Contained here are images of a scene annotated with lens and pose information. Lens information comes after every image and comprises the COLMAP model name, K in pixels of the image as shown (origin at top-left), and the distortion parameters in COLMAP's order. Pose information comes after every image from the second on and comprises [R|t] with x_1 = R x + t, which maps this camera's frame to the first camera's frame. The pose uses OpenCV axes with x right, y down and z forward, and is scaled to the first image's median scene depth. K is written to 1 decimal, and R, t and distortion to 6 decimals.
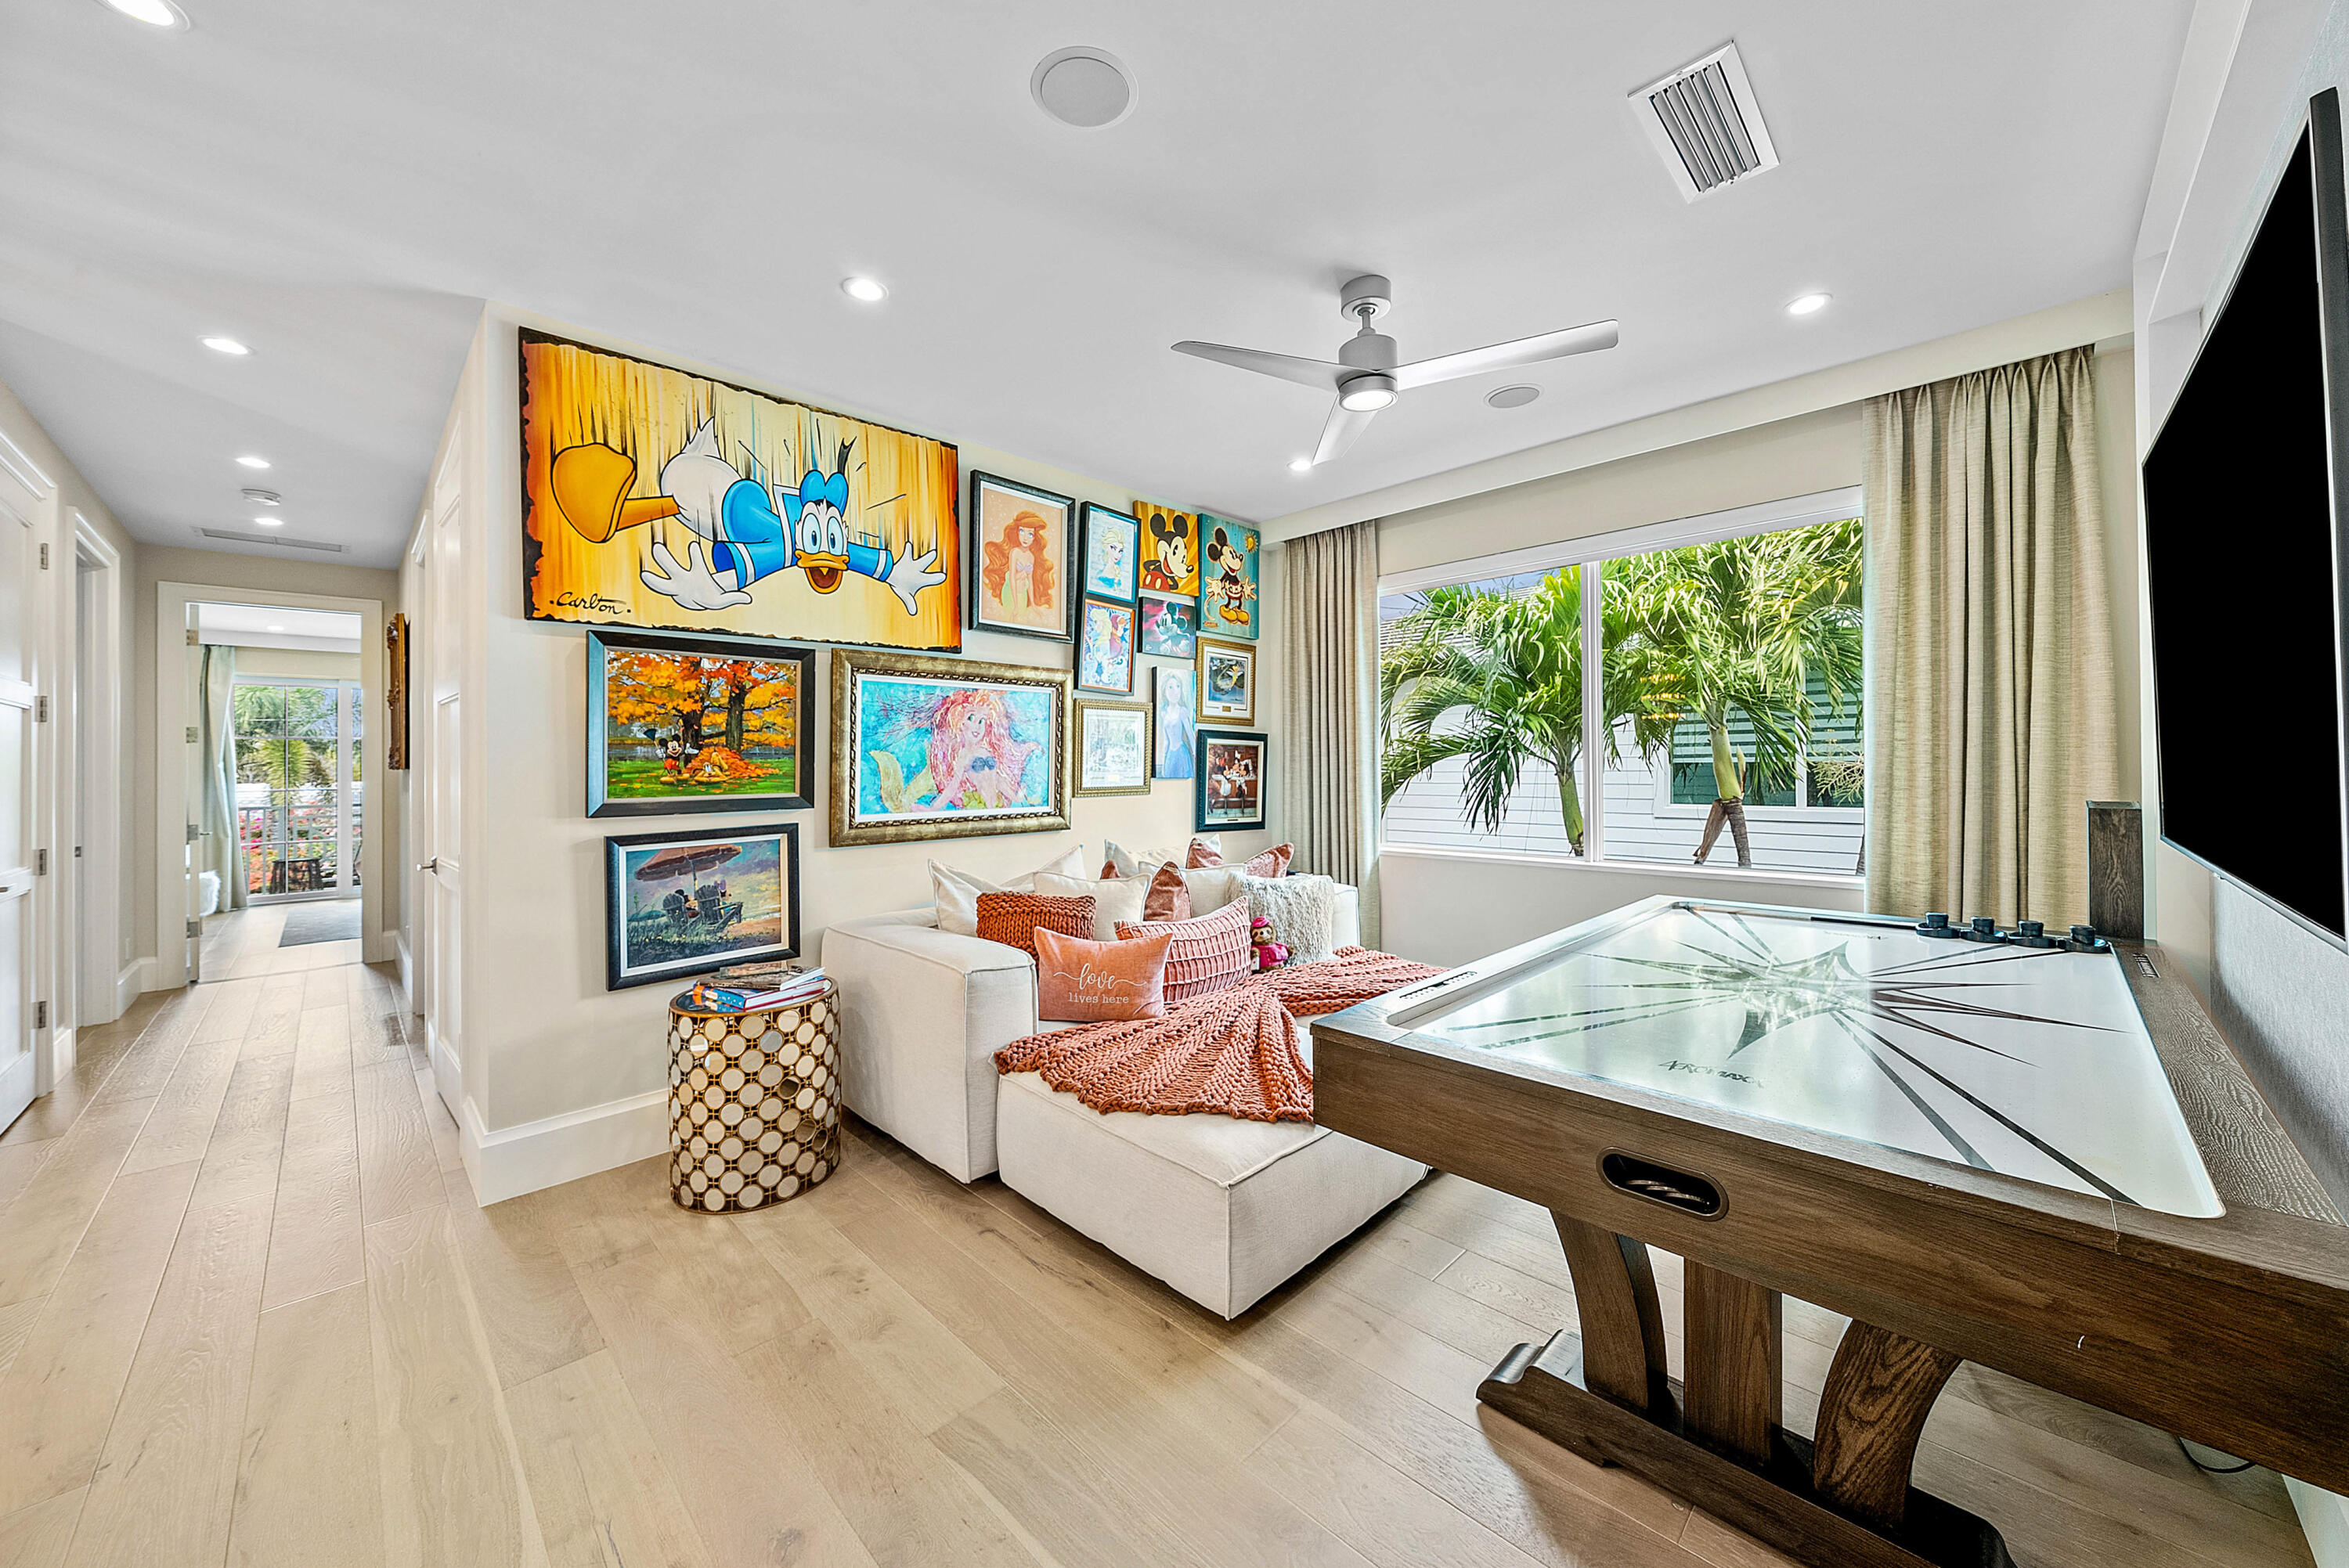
lens RADIAL K [[832.3, 0, 1176.5], [0, 832.3, 751.8], [0, 0, 1]] dist [-0.000534, -0.000017]
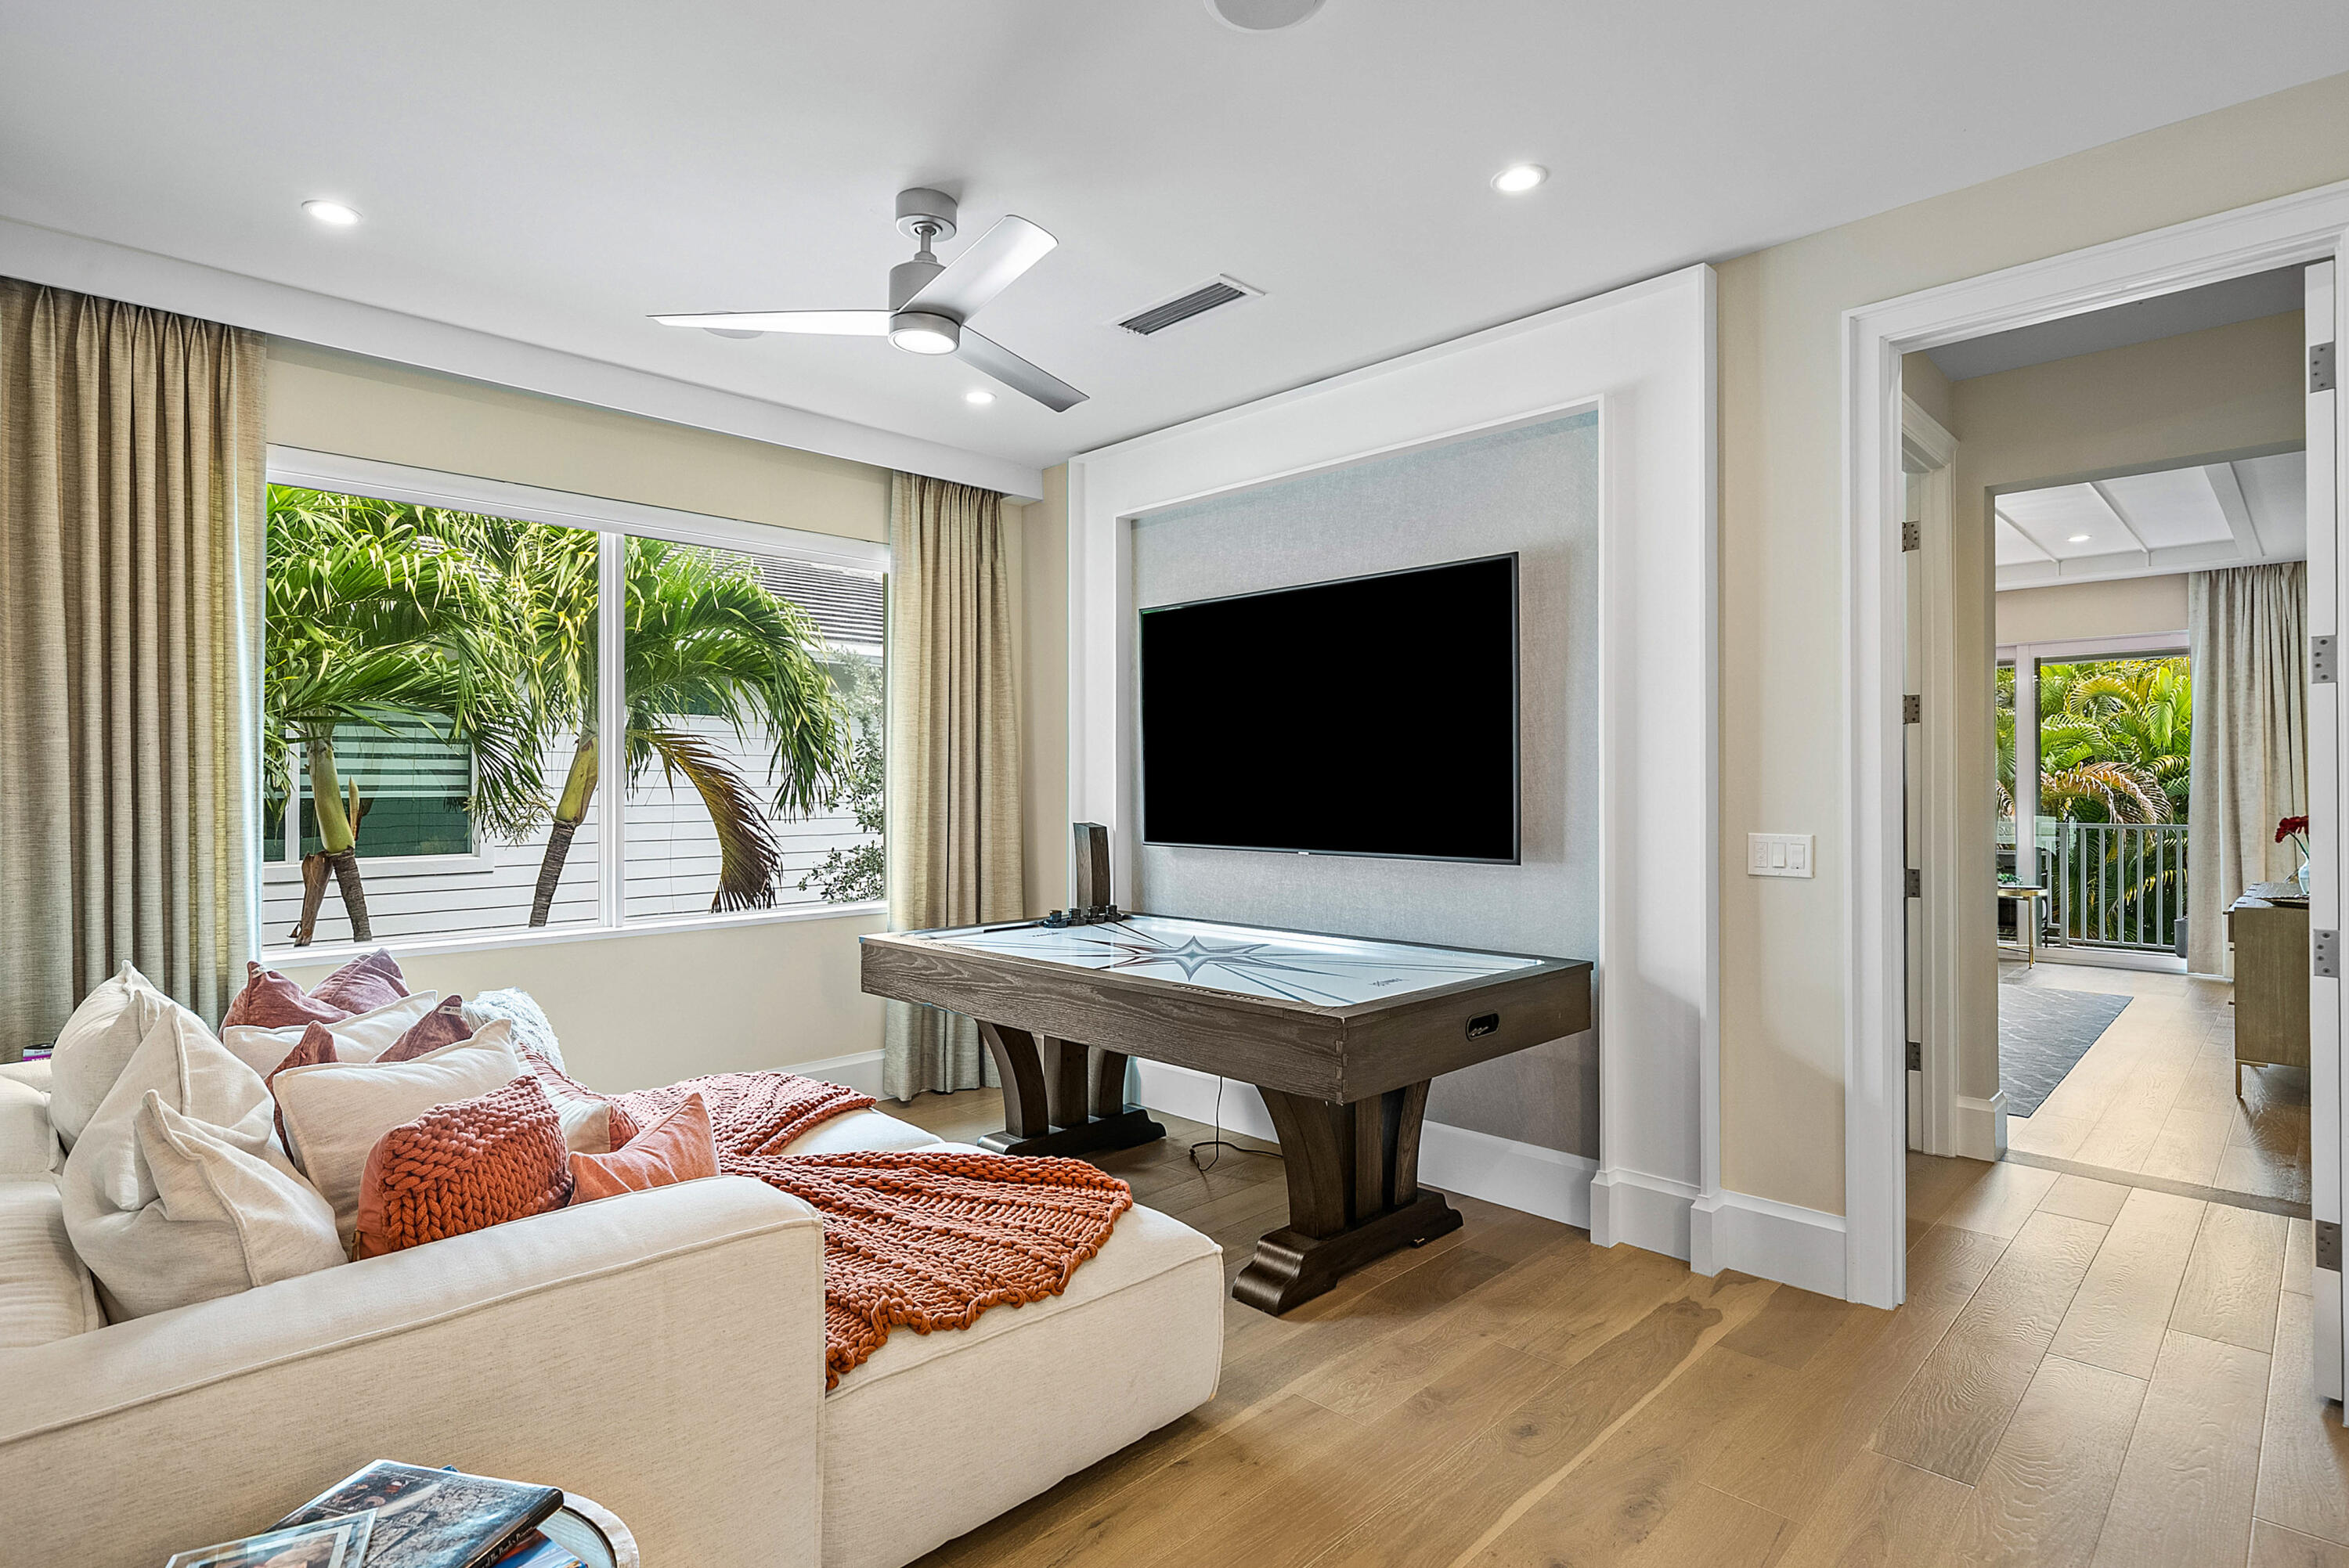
lens RADIAL K [[1174.3, 0, 1175.2], [0, 1174.3, 776.8], [0, 0, 1]] dist [-0.014602, -0.000155]
pose [[0.009632, 0.020249, 0.999749, -0.389241], [-0.010332, 0.999744, -0.020149, 0.008585], [-0.999900, -0.010136, 0.009839, 0.326895]]
